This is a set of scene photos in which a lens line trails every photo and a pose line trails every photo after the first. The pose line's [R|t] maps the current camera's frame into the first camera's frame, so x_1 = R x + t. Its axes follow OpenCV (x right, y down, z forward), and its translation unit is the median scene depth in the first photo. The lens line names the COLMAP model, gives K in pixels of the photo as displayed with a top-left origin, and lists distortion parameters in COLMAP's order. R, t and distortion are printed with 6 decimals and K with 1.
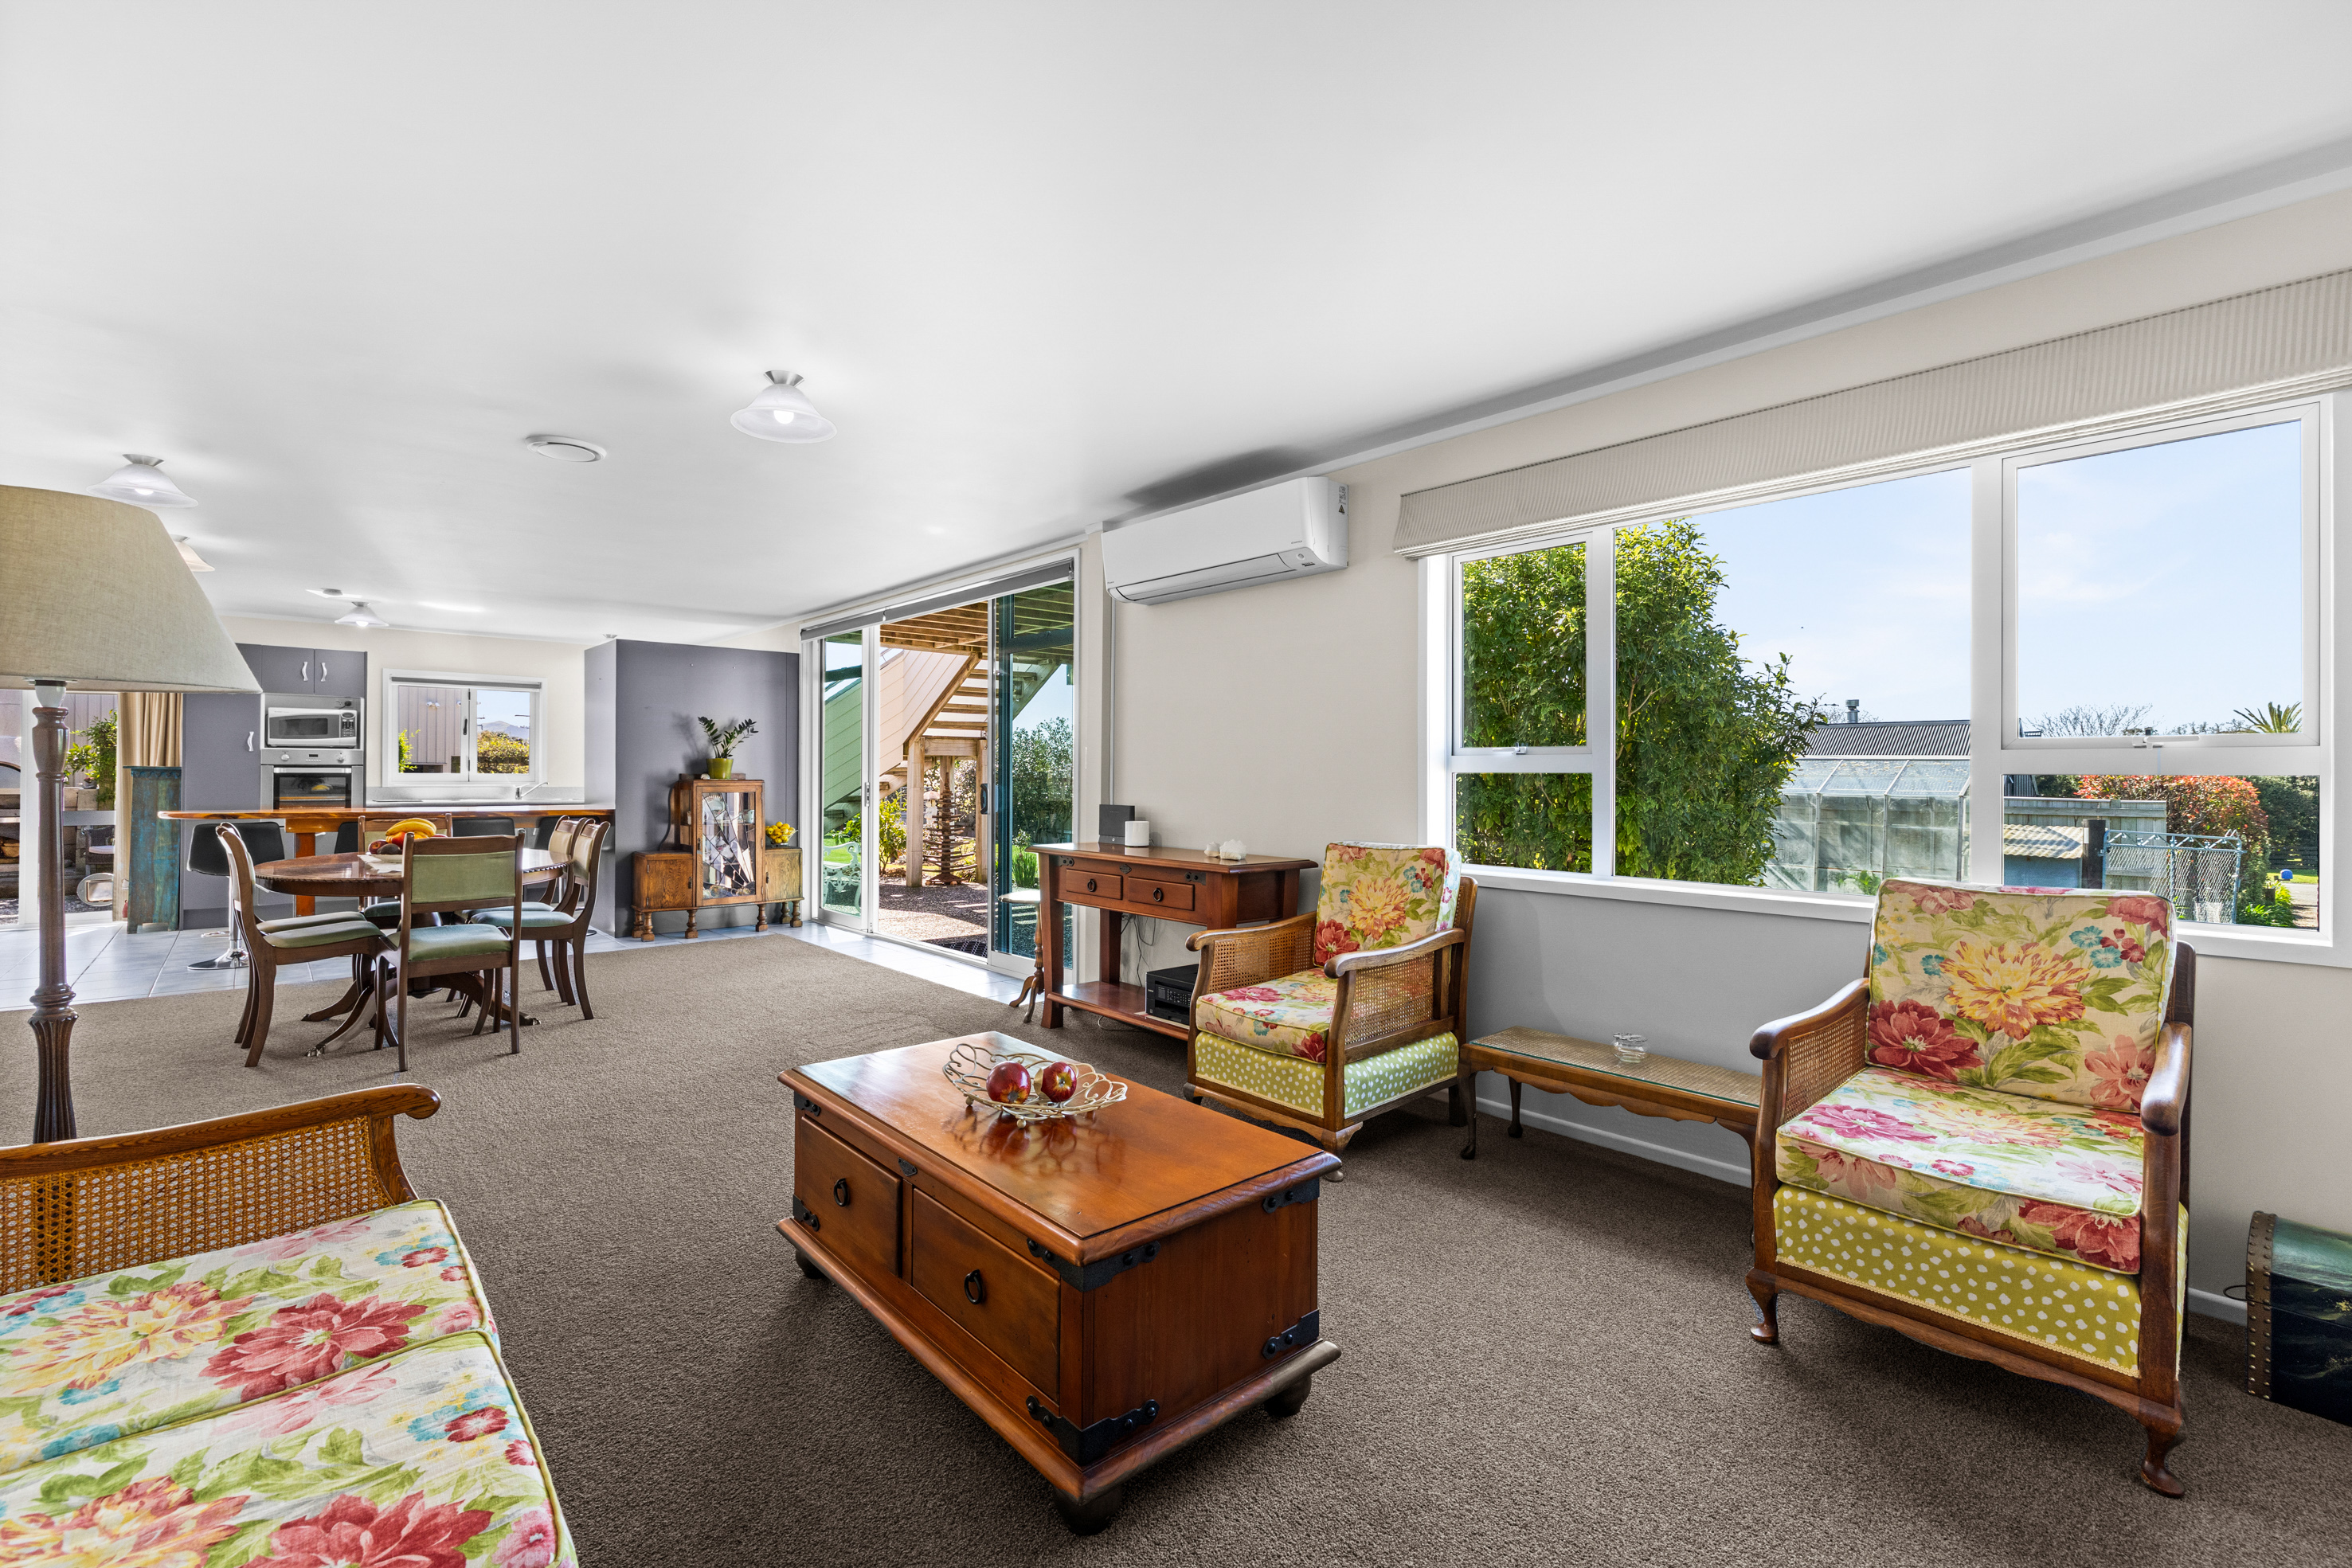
lens RADIAL K [[1039.3, 0, 1194.1], [0, 1039.3, 769.2], [0, 0, 1]] dist [0.001923, 0.001347]
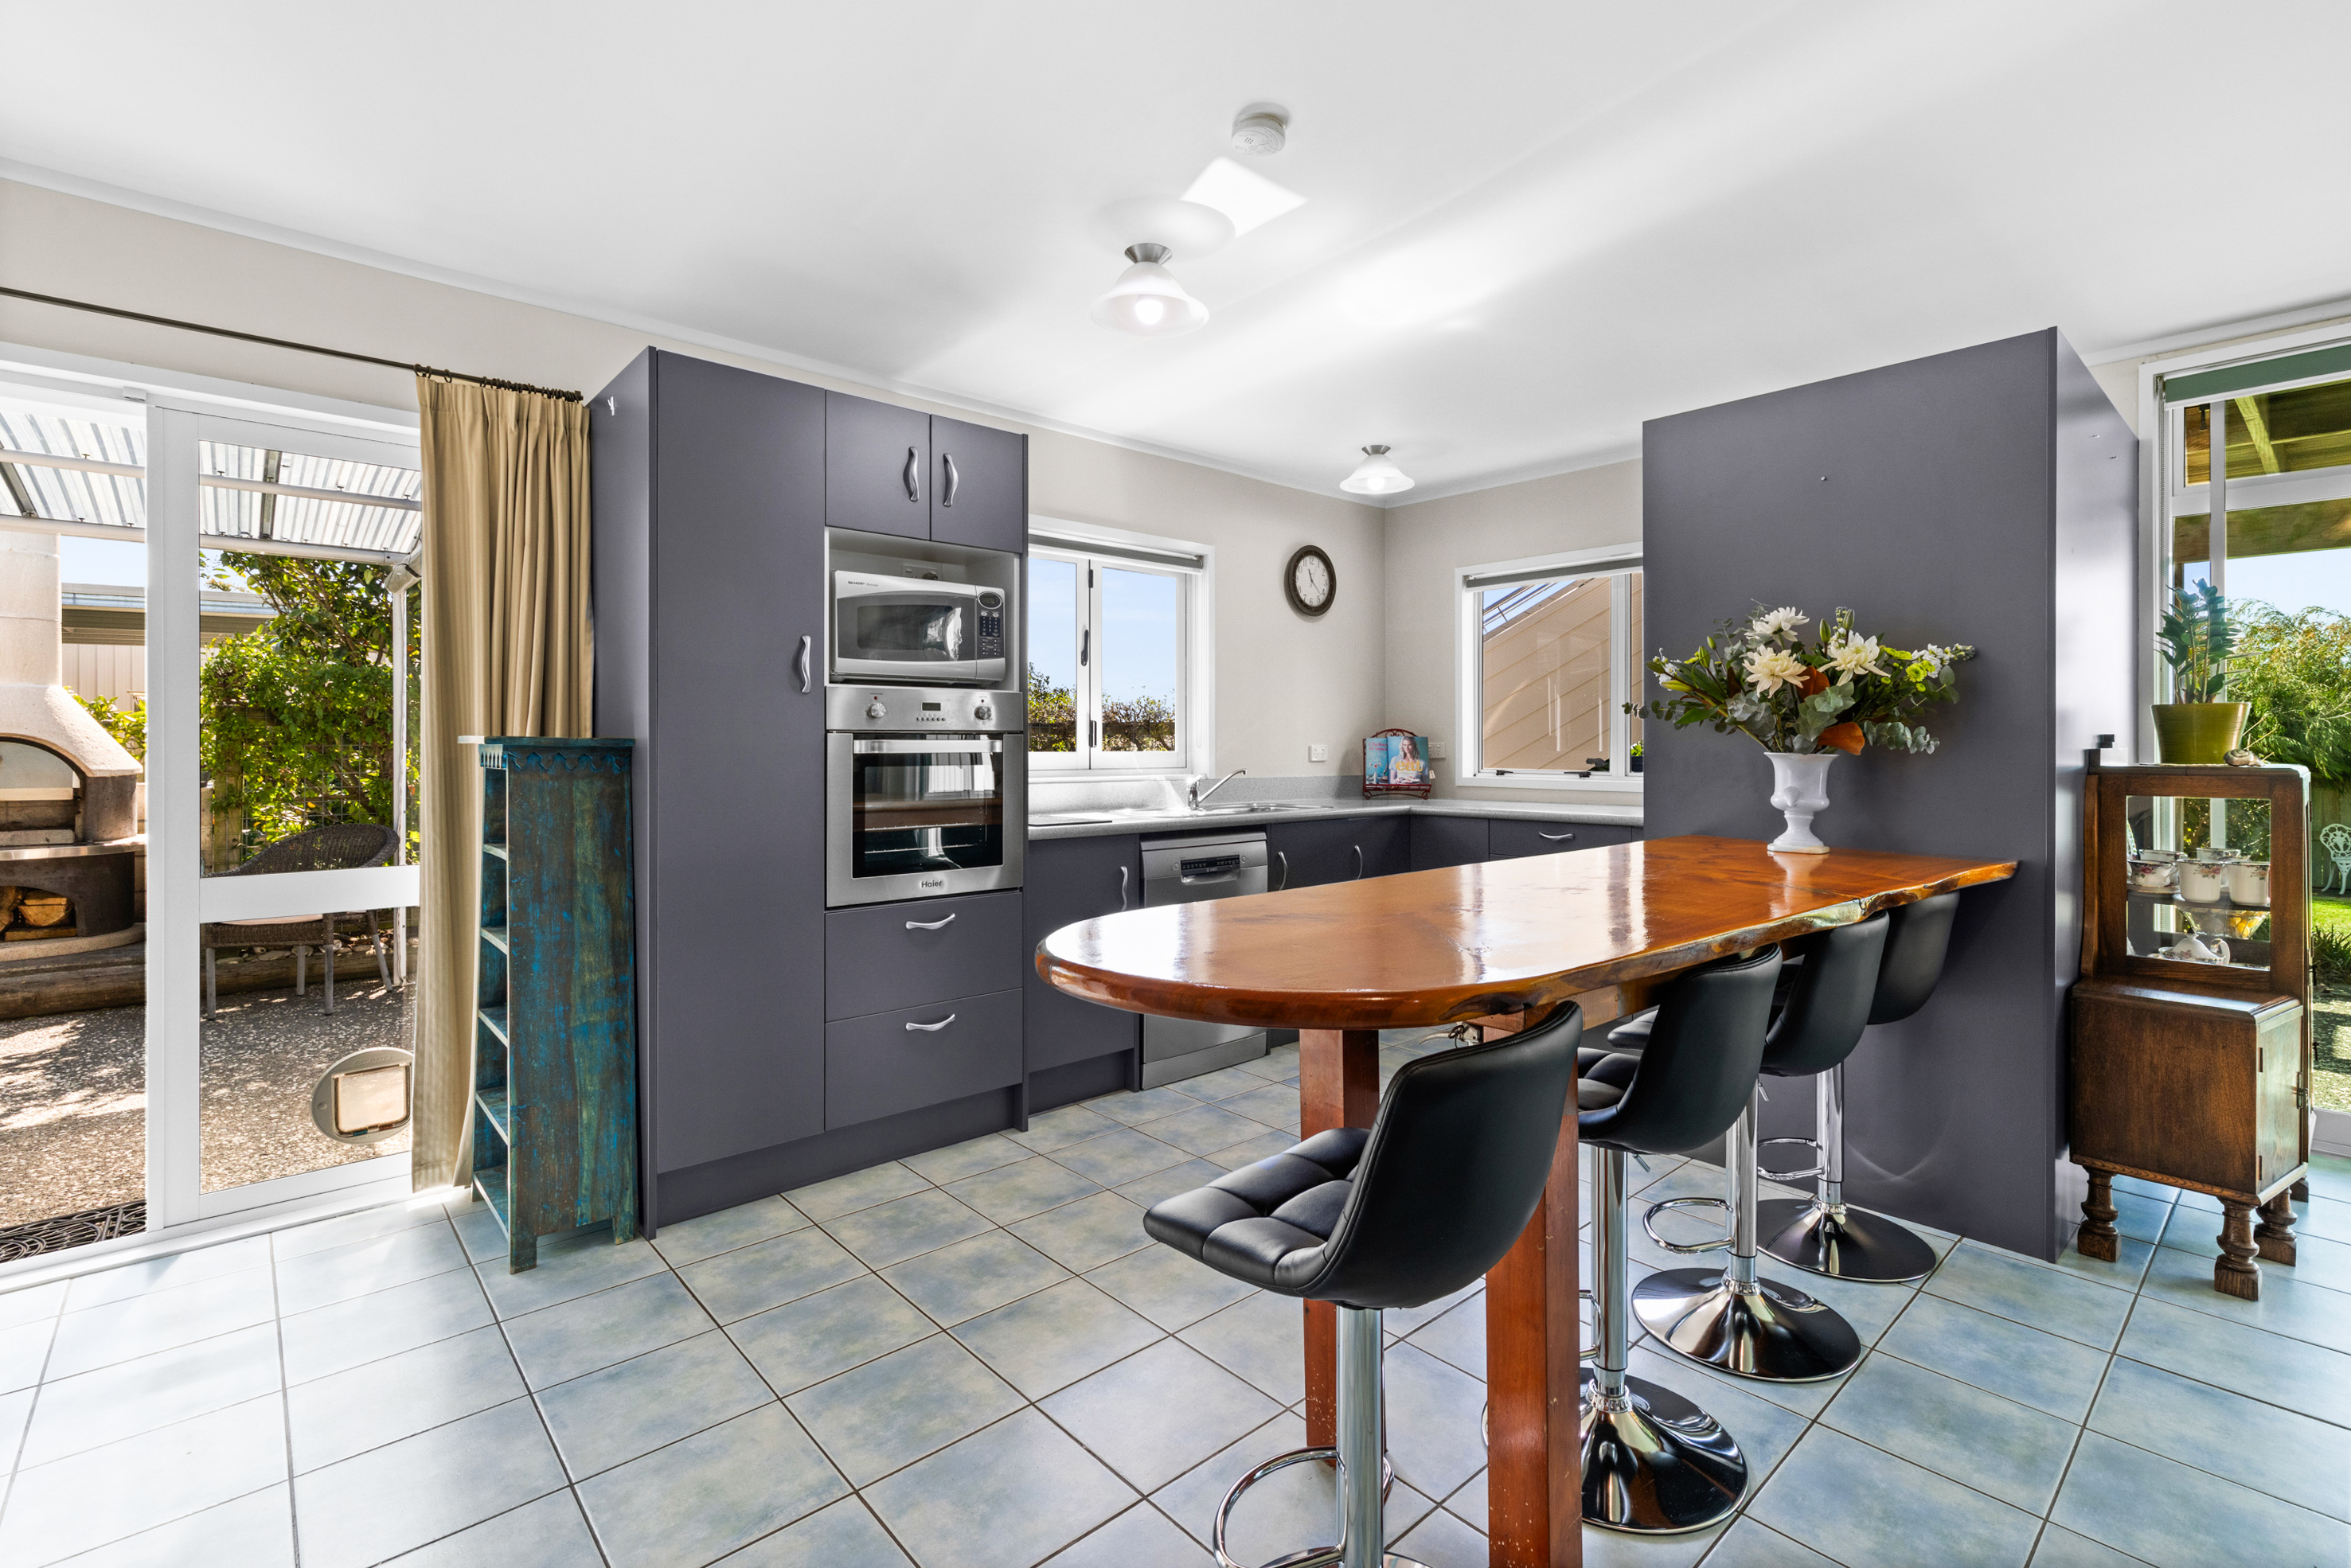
lens RADIAL K [[1038.8, 0, 1209.9], [0, 1038.8, 742.7], [0, 0, 1]] dist [0.001923, 0.001347]
pose [[0.999886, -0.007098, 0.013326, -0.740864], [0.007066, 0.999972, 0.002454, -0.000345], [-0.013343, -0.002360, 0.999908, 0.622570]]
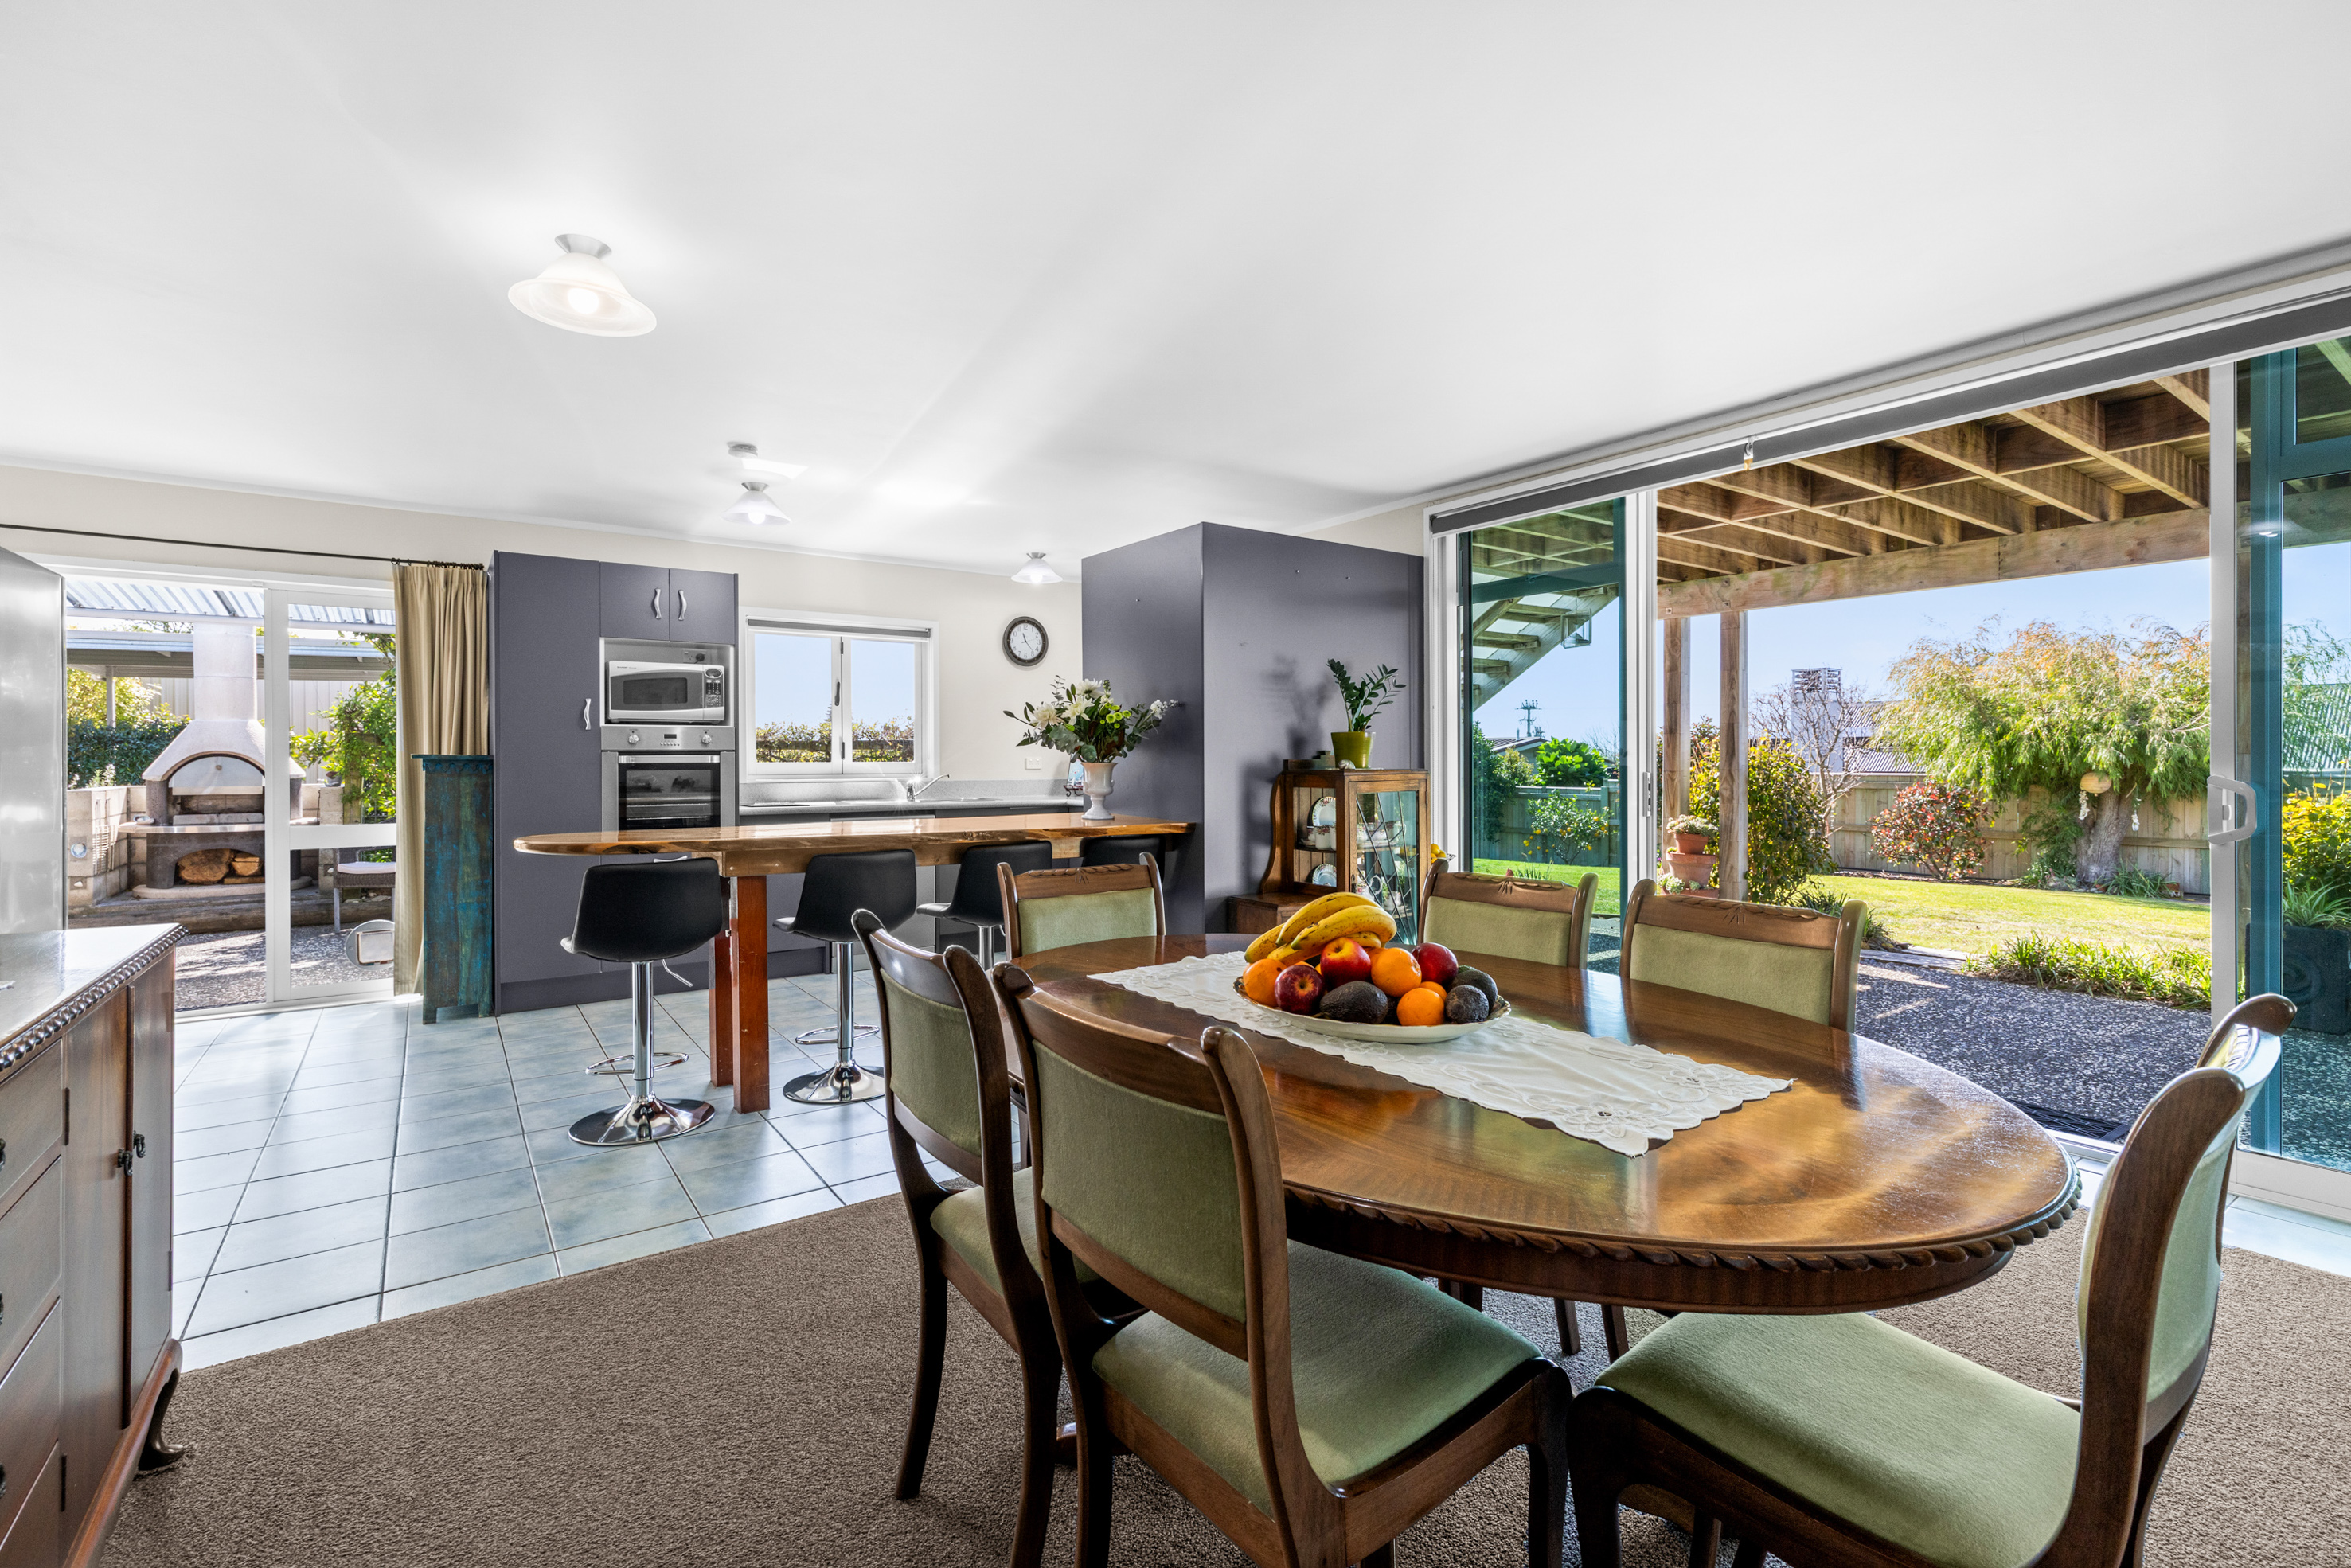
lens RADIAL K [[1038.8, 0, 1179.7], [0, 1038.8, 759.5], [0, 0, 1]] dist [0.001923, 0.001347]
pose [[0.992923, -0.008828, -0.118429, -0.454155], [0.009656, 0.999933, 0.006423, 0.000340], [0.118364, -0.007521, 0.992942, 0.398396]]
